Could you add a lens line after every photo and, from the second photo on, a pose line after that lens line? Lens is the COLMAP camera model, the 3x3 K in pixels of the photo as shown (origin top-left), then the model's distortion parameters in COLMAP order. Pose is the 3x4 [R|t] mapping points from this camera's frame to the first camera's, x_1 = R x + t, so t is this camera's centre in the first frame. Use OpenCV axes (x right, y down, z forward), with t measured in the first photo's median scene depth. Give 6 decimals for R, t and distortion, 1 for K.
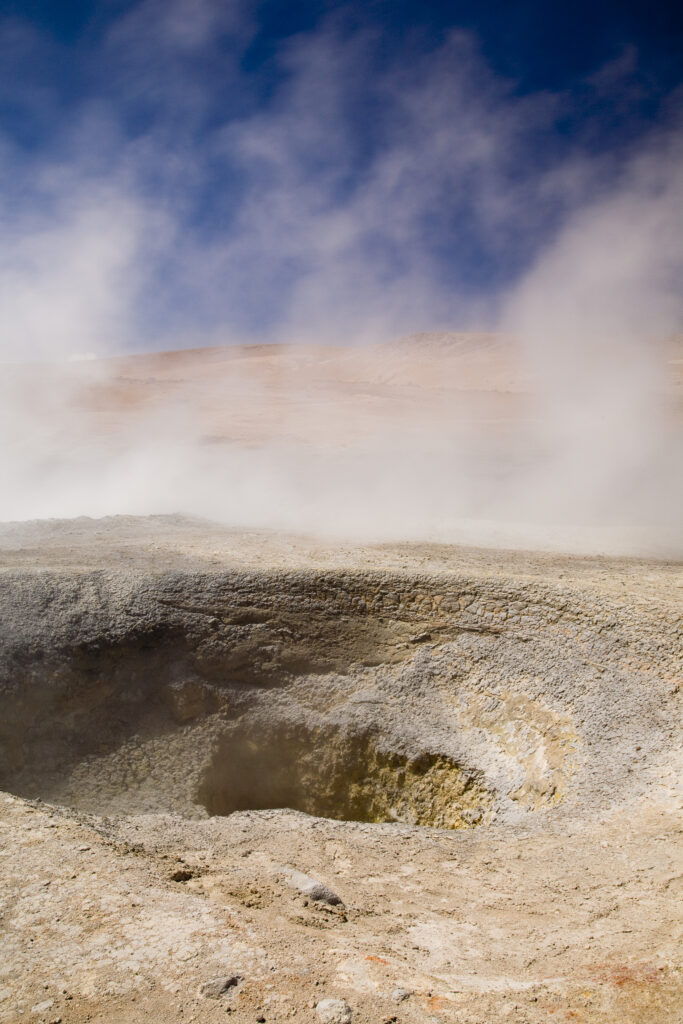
lens RADIAL K [[912.2, 0, 350.2], [0, 912.2, 511.8], [0, 0, 1]] dist [-0.029096, 0.062451]
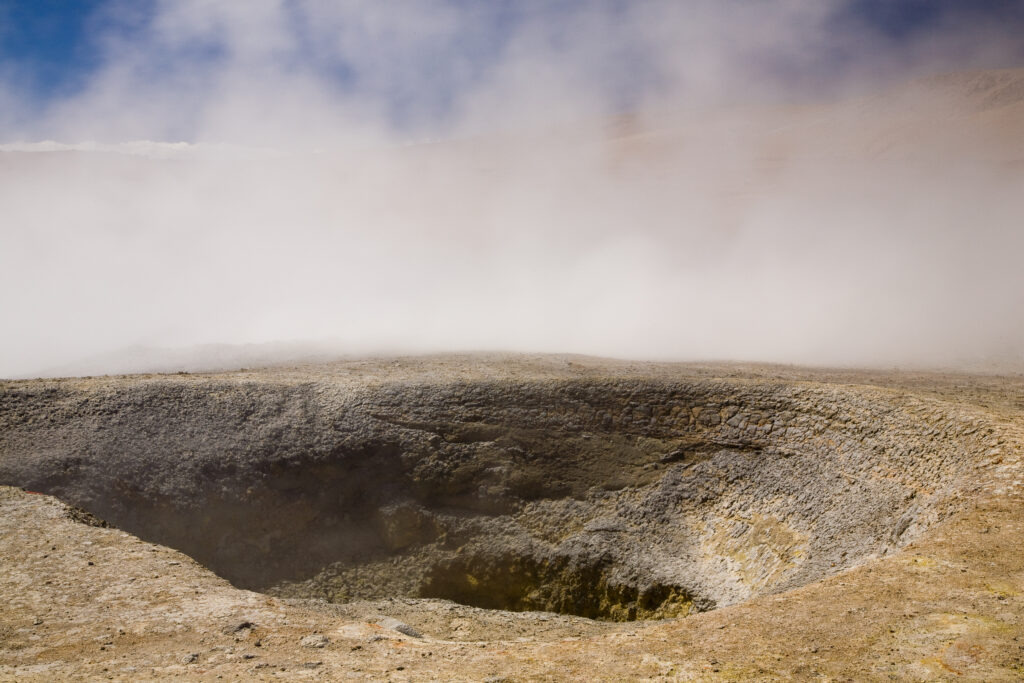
lens RADIAL K [[1376.2, 0, 540.7], [0, 1376.2, 337.5], [0, 0, 1]] dist [0.125465, 0.000000]
pose [[0.979994, -0.018083, -0.198206, 0.216225], [0.014730, 0.999723, -0.018383, 0.052093], [0.198483, 0.015095, 0.979988, -0.267048]]
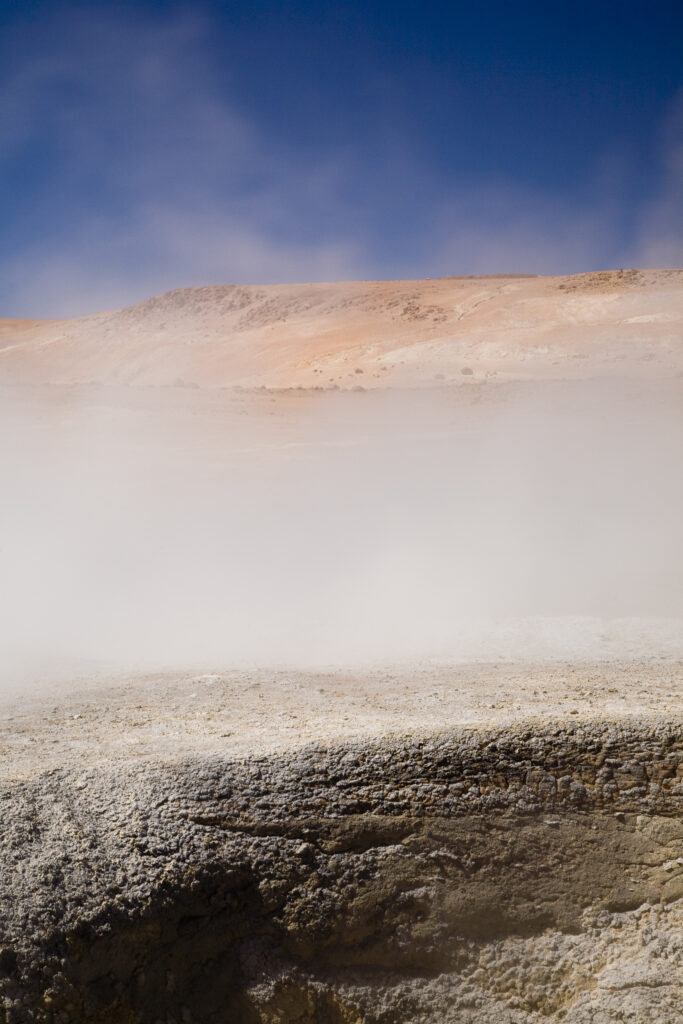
lens RADIAL K [[1659.8, 0, 344.9], [0, 1659.8, 523.5], [0, 0, 1]] dist [0.219147, 0.000000]
pose [[0.984885, -0.065682, 0.160272, -0.274531], [0.074381, 0.996031, -0.048889, -0.012951], [-0.156425, 0.060071, 0.985861, 0.076938]]
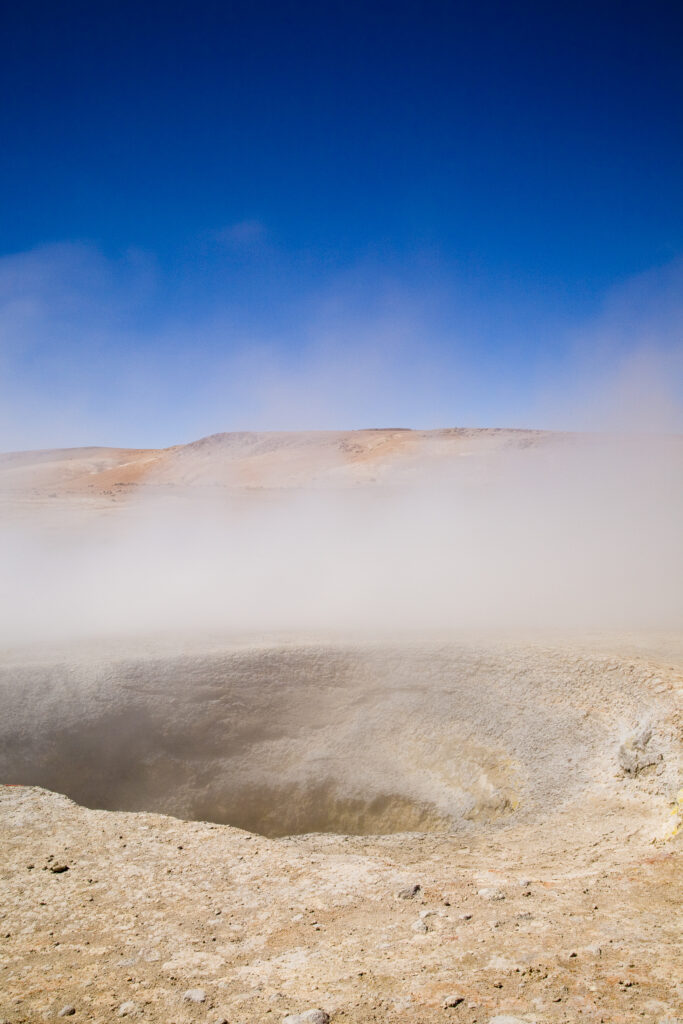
lens RADIAL K [[912.2, 0, 347.3], [0, 912.2, 515.8], [0, 0, 1]] dist [-0.029096, 0.062451]
pose [[0.978150, -0.044406, 0.203104, -0.164815], [0.065179, 0.993171, -0.096761, 0.017702], [-0.197420, 0.107885, 0.974364, -0.152264]]
